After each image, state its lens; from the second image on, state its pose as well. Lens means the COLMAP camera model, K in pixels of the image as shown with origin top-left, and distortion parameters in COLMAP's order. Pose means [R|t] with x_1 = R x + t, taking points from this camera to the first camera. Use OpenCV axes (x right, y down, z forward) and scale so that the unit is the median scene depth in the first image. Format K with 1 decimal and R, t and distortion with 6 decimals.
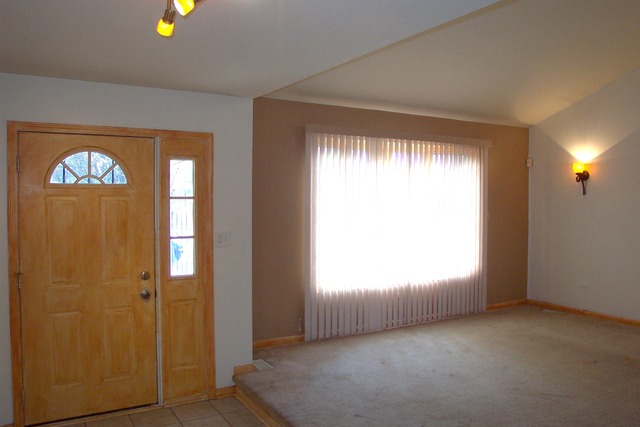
lens RADIAL K [[515.2, 0, 318.9], [0, 515.2, 213.4], [0, 0, 1]] dist [-0.118167, 0.008087]
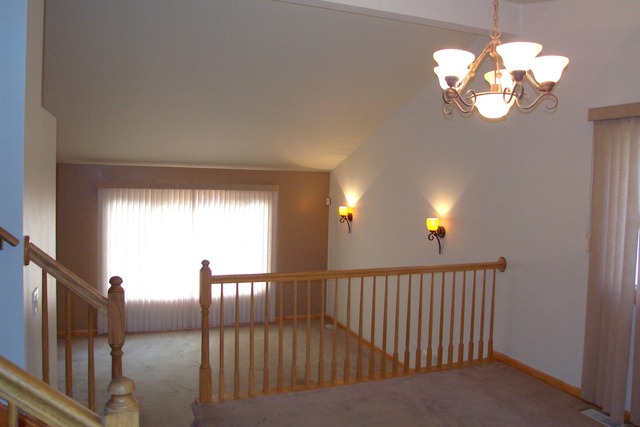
lens RADIAL K [[515.2, 0, 318.9], [0, 515.2, 213.4], [0, 0, 1]] dist [-0.118167, 0.008087]
pose [[0.986794, 0.027920, -0.159555, 0.710394], [-0.025116, 0.999493, 0.019560, -0.115175], [0.160020, -0.015294, 0.986995, -0.244453]]
